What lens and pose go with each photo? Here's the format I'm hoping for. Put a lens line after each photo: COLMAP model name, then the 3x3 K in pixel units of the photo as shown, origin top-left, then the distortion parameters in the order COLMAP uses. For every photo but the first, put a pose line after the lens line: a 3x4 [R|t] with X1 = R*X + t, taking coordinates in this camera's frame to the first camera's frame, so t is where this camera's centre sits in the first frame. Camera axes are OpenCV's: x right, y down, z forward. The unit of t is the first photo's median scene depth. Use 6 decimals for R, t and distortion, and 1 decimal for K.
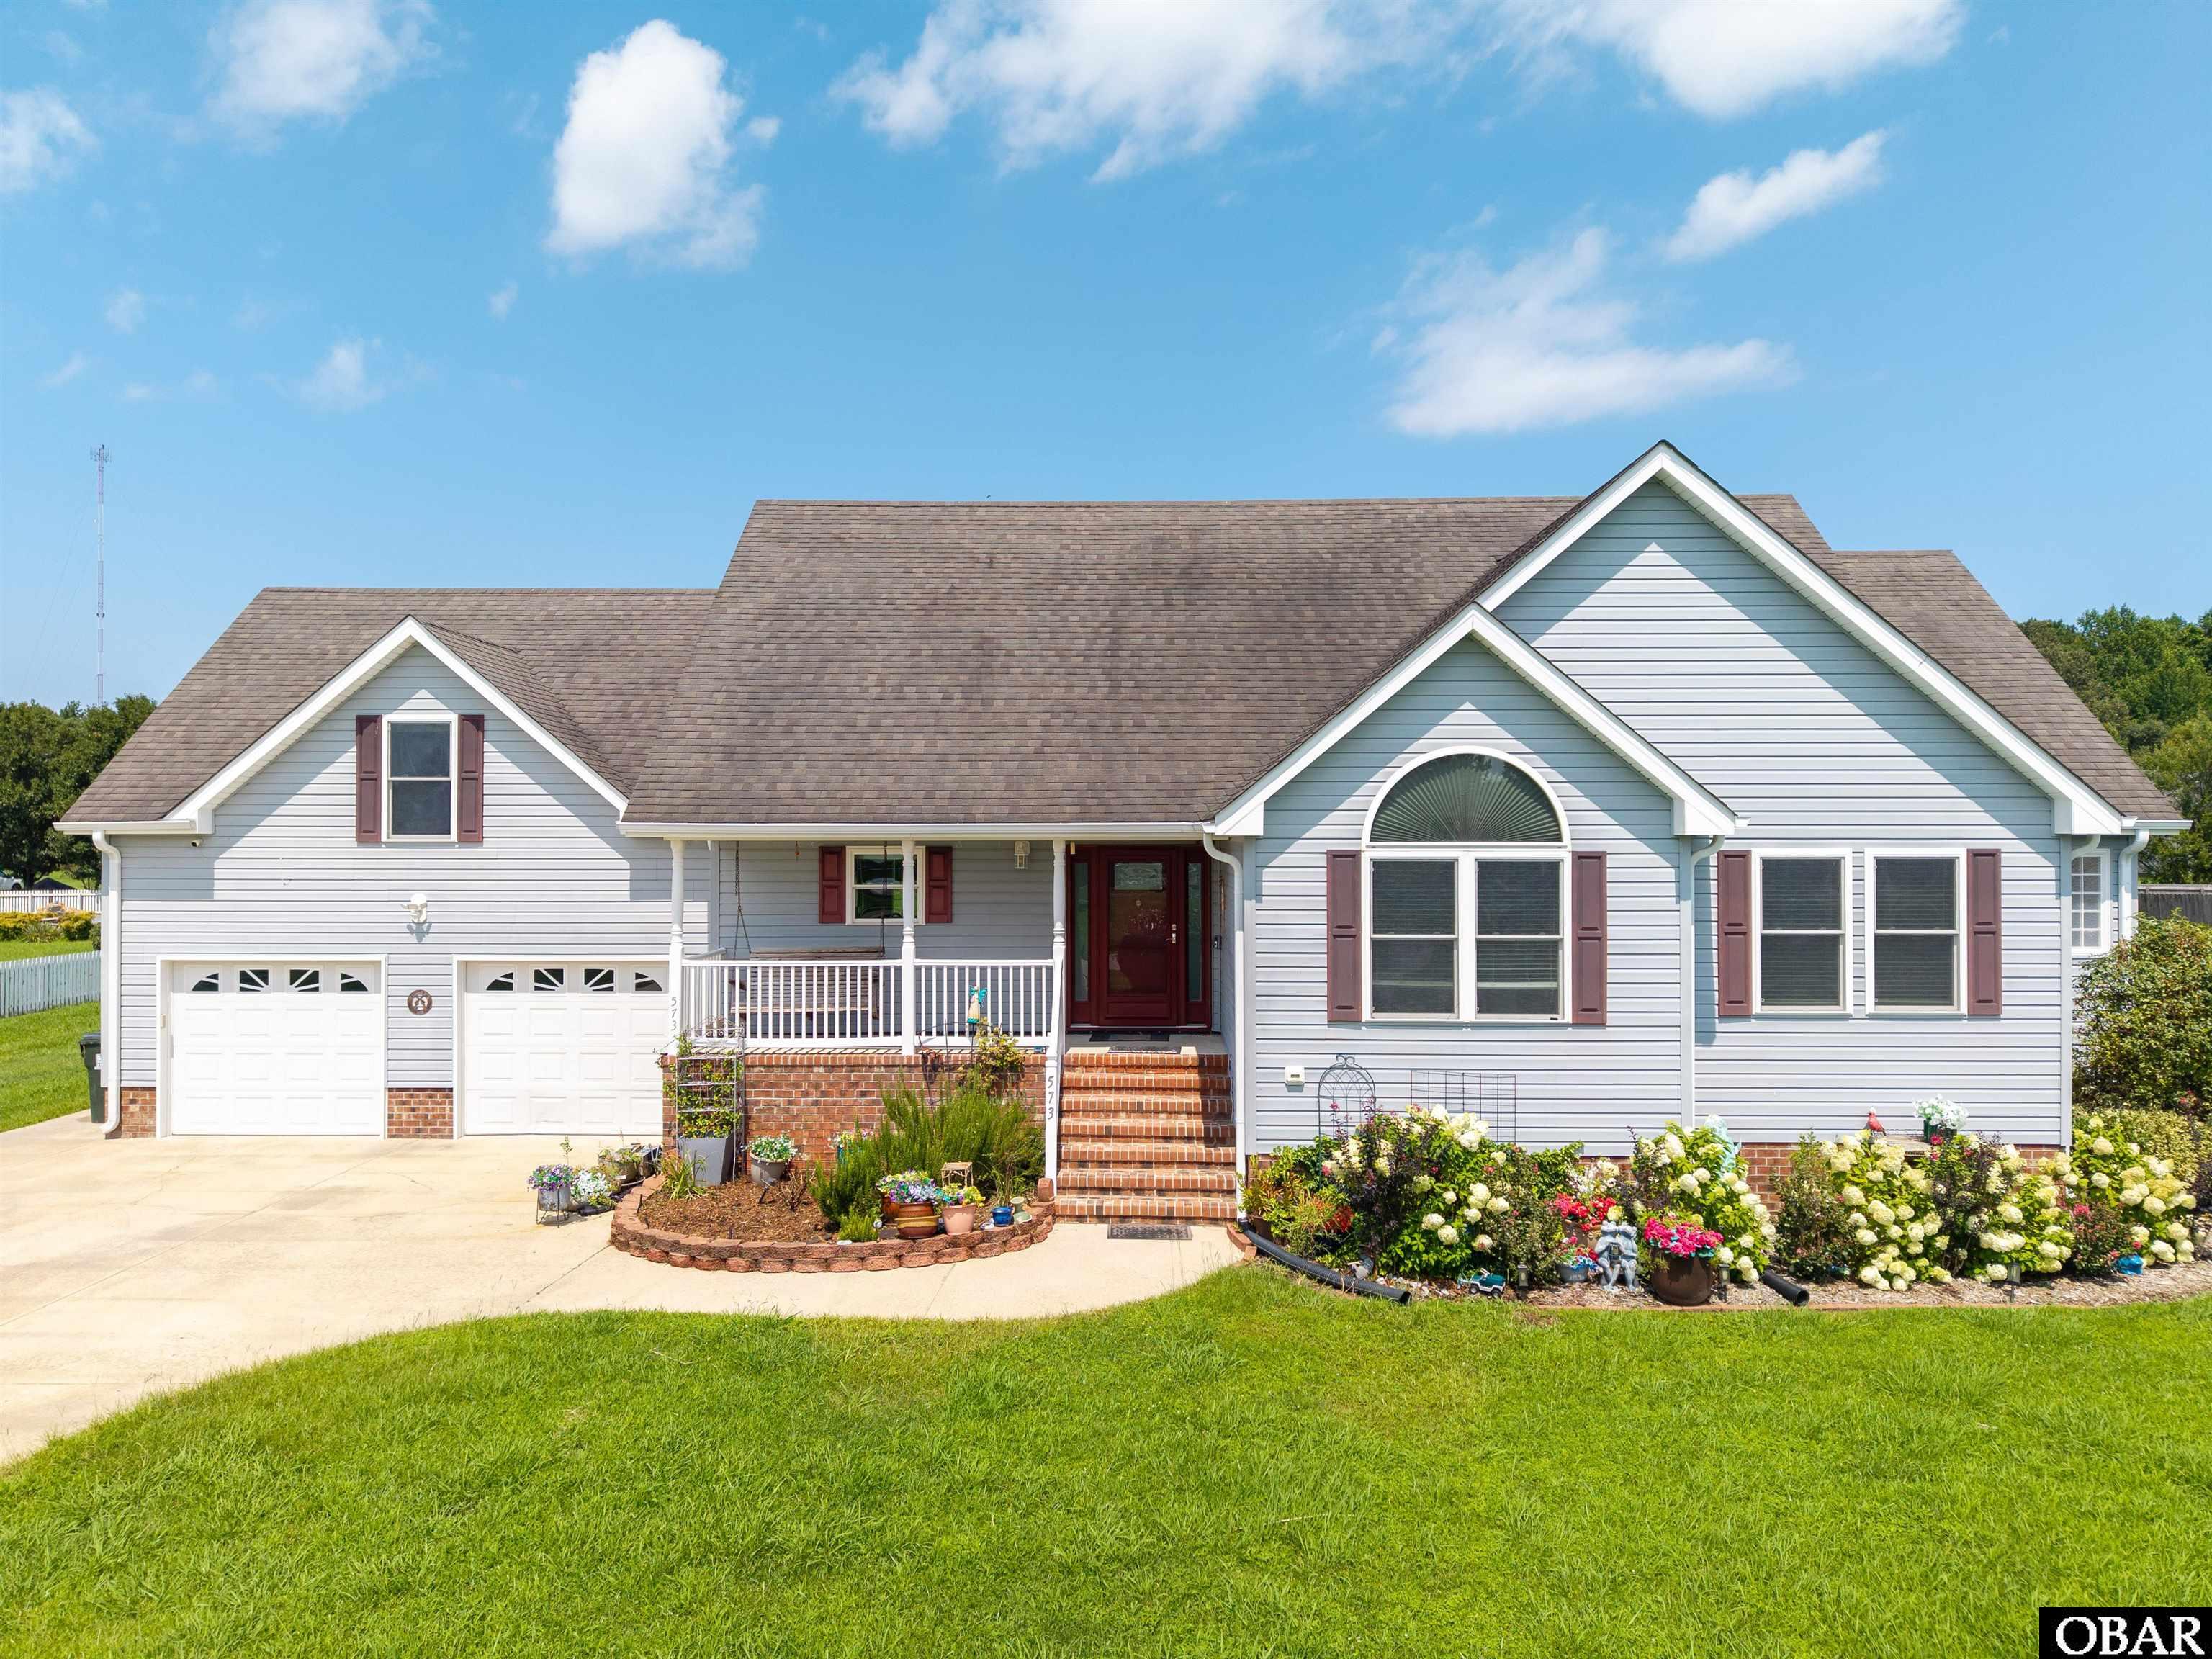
lens RADIAL K [[1484.3, 0, 1113.3], [0, 1484.3, 822.2], [0, 0, 1]] dist [0.012072, -0.003580]
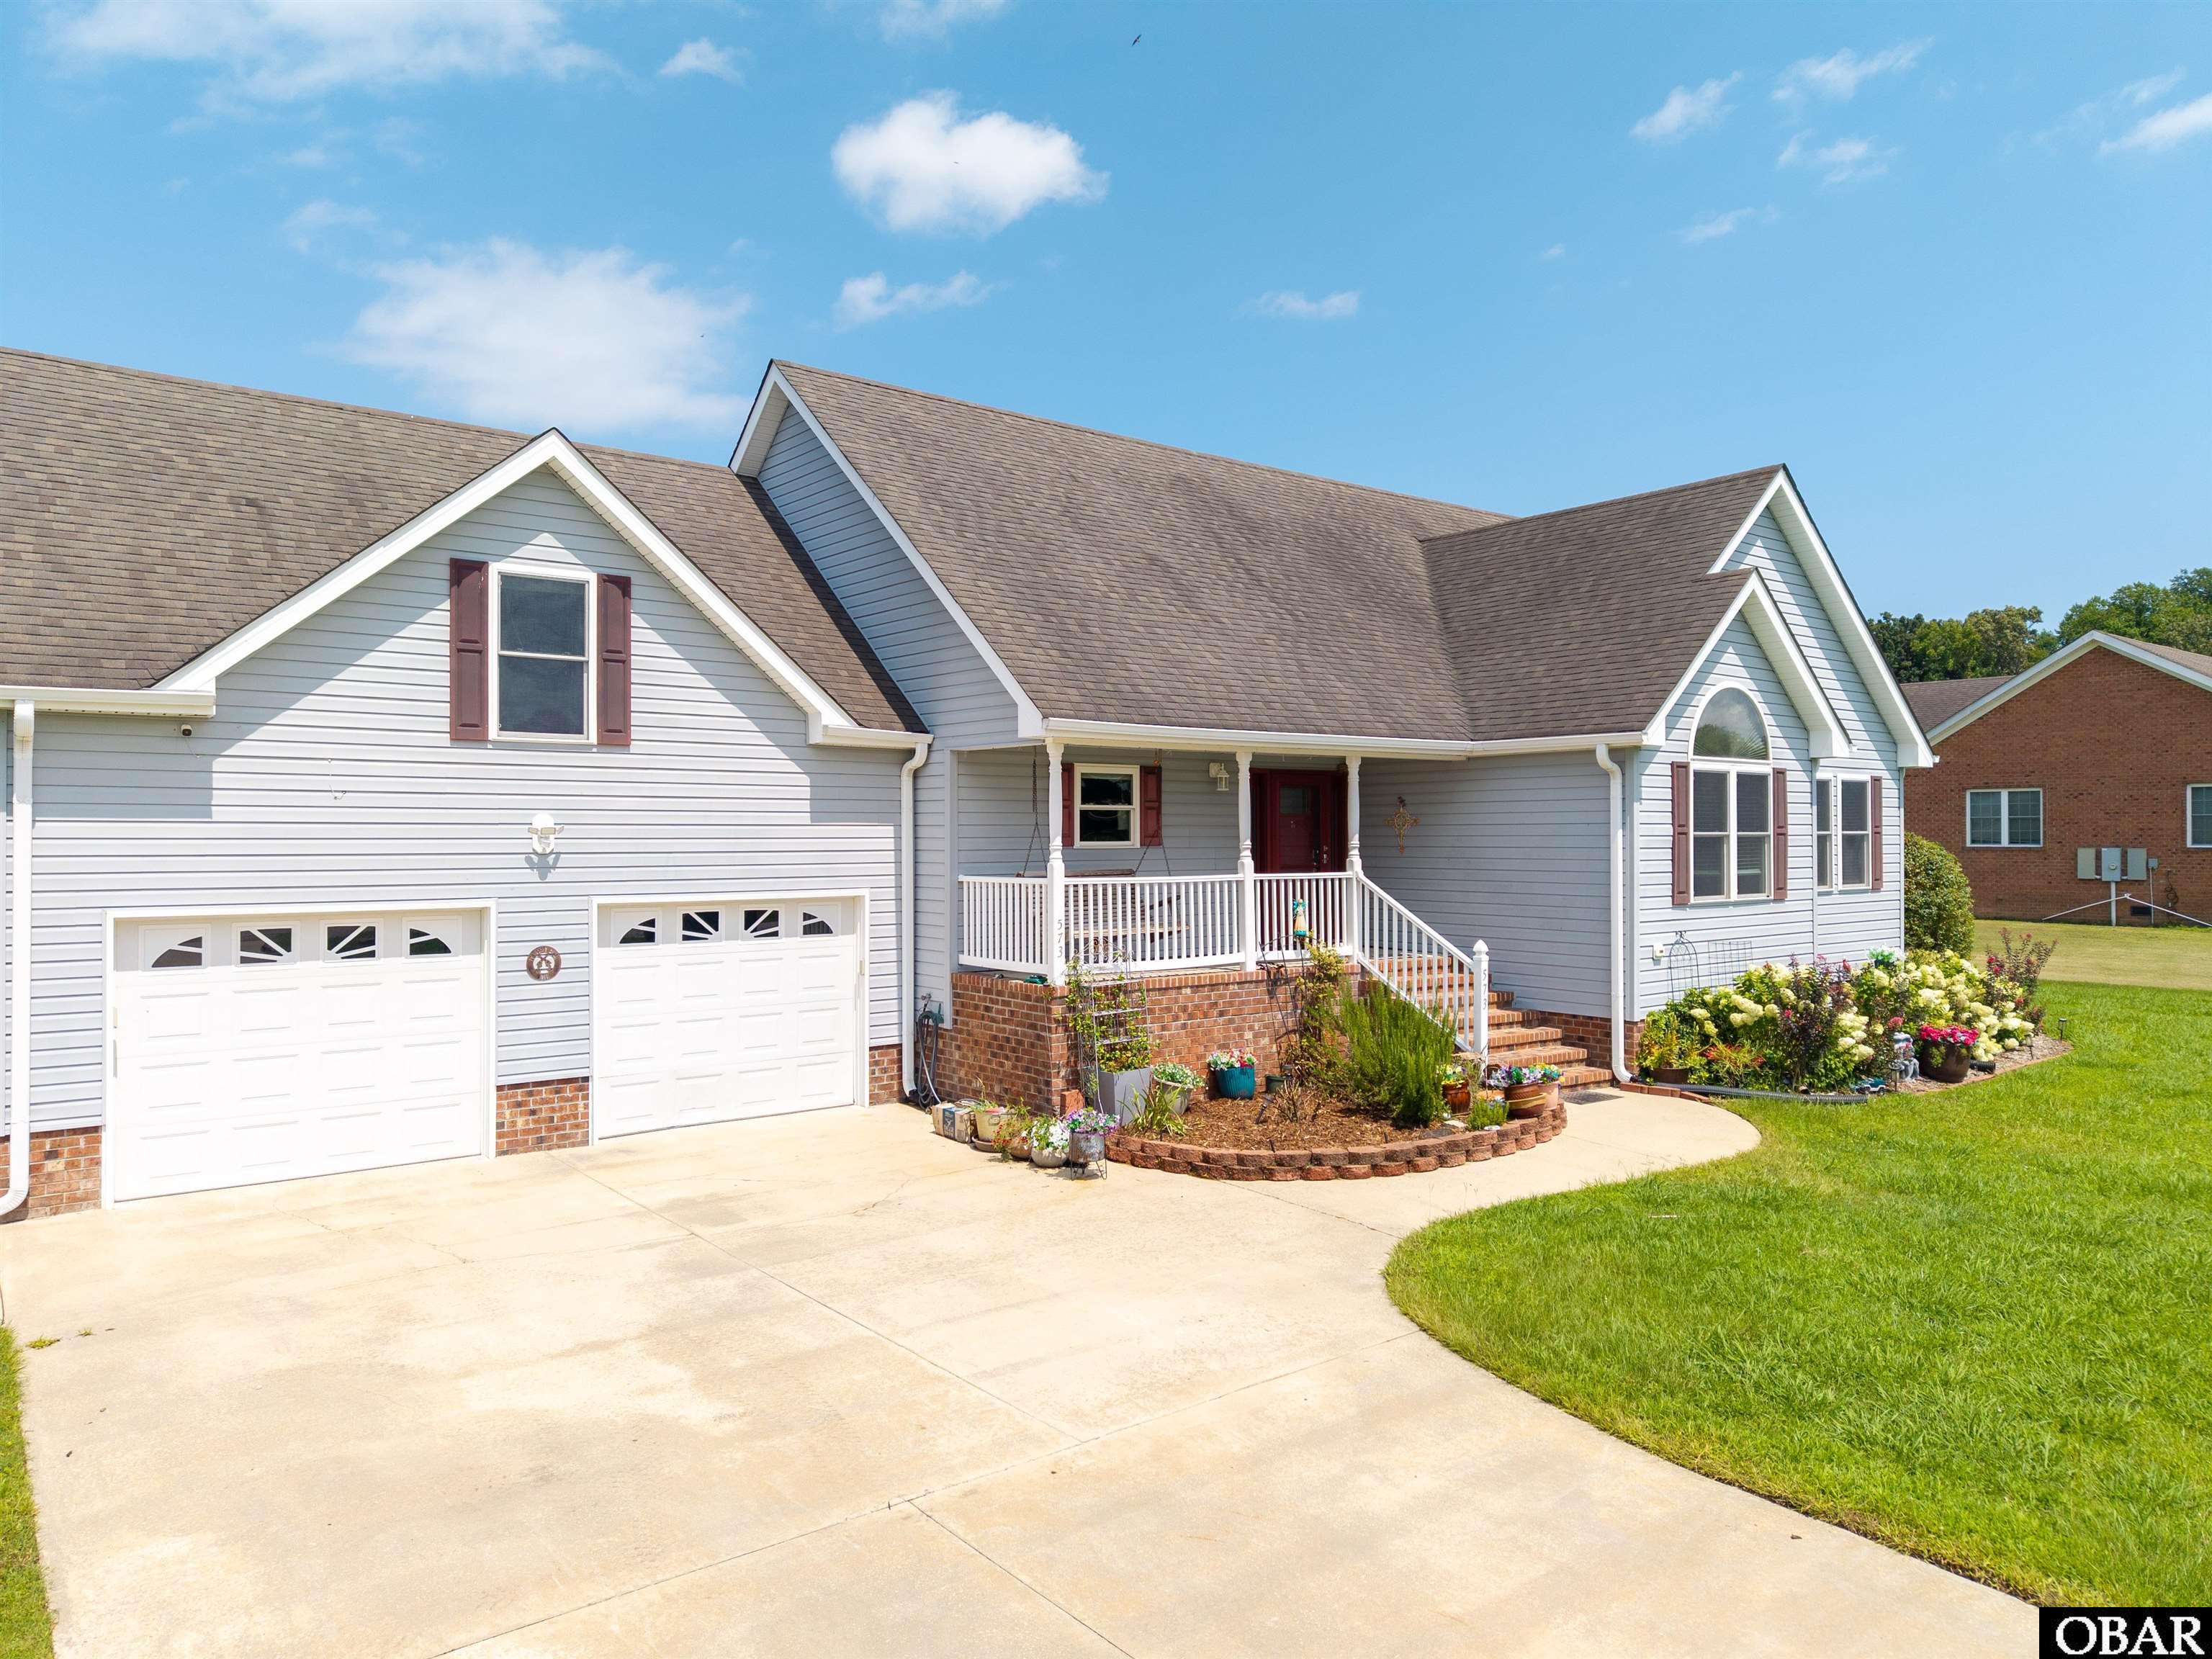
lens RADIAL K [[1467.9, 0, 1106.0], [0, 1467.9, 829.5], [0, 0, 1]] dist [0.065116, -0.076398]
pose [[0.775207, 0.000730, 0.631707, -0.829403], [-0.002698, 0.999994, 0.002155, 0.062338], [-0.631702, -0.003375, 0.775204, 0.310660]]
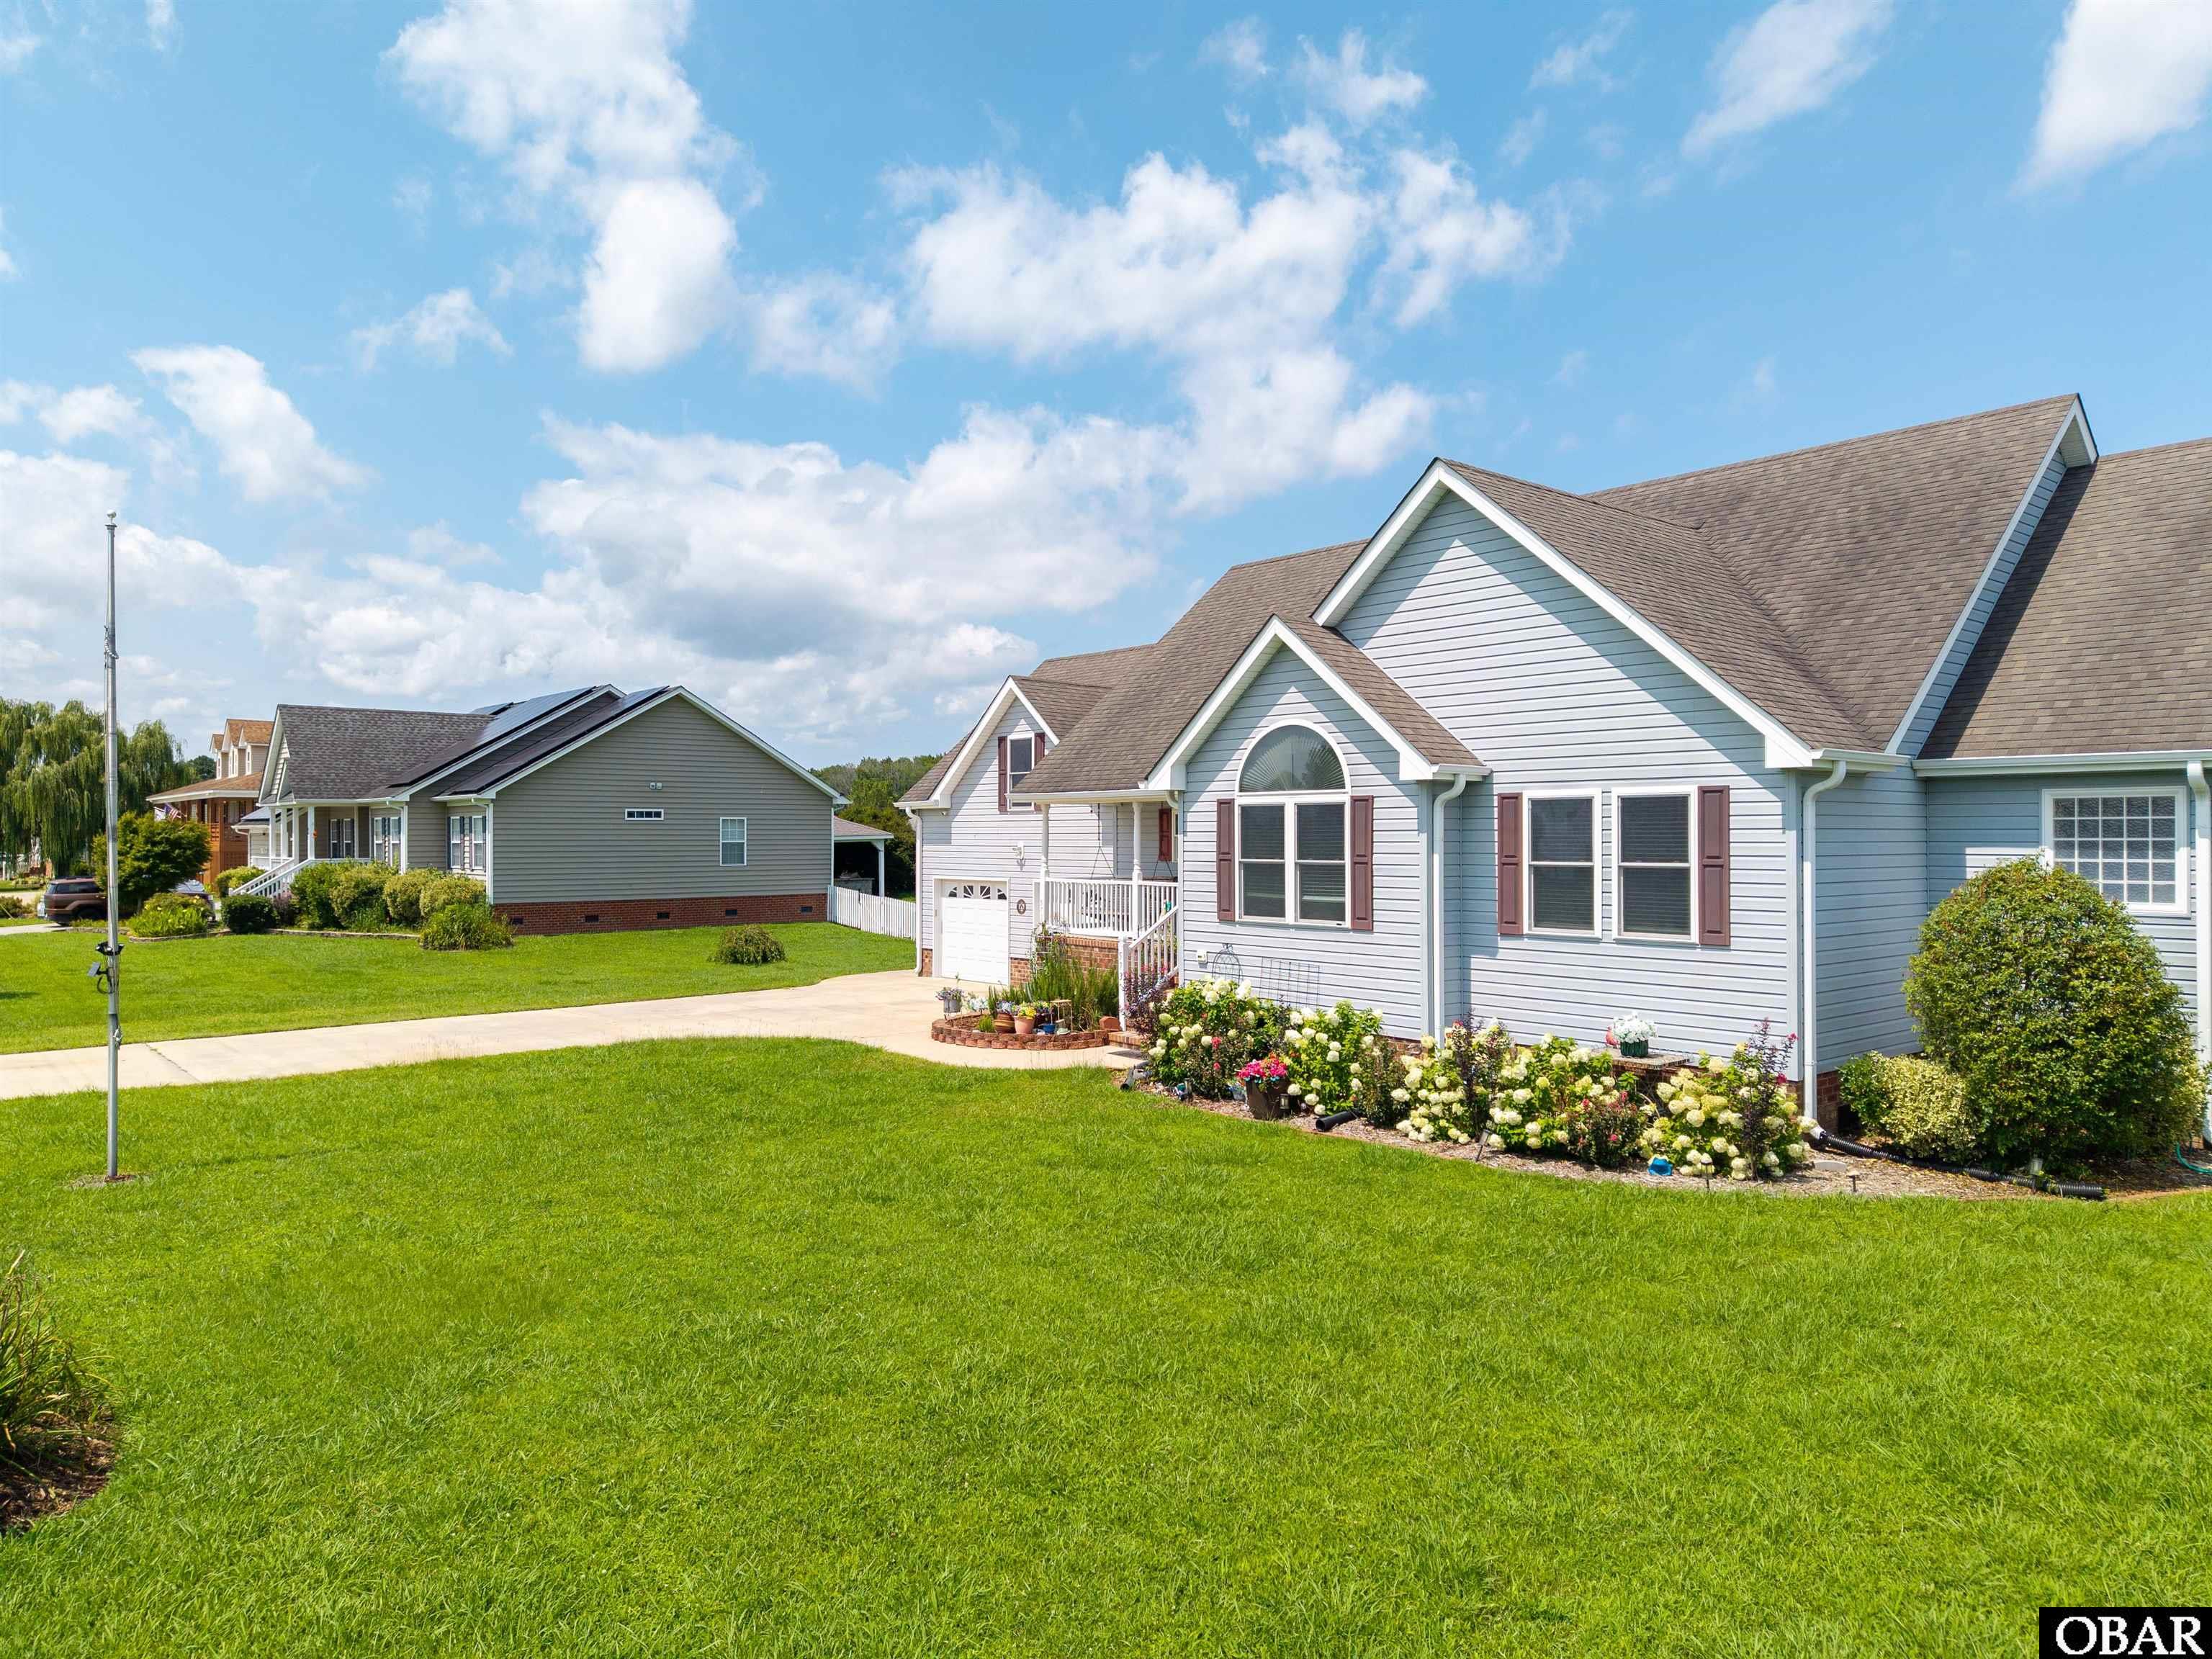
lens RADIAL K [[1467.9, 0, 1106.0], [0, 1467.9, 829.5], [0, 0, 1]] dist [0.065116, -0.076398]
pose [[0.653189, -0.004842, -0.757180, 0.977103], [0.008473, 0.999964, 0.000914, 0.039337], [0.757148, -0.007012, 0.653206, 0.001364]]
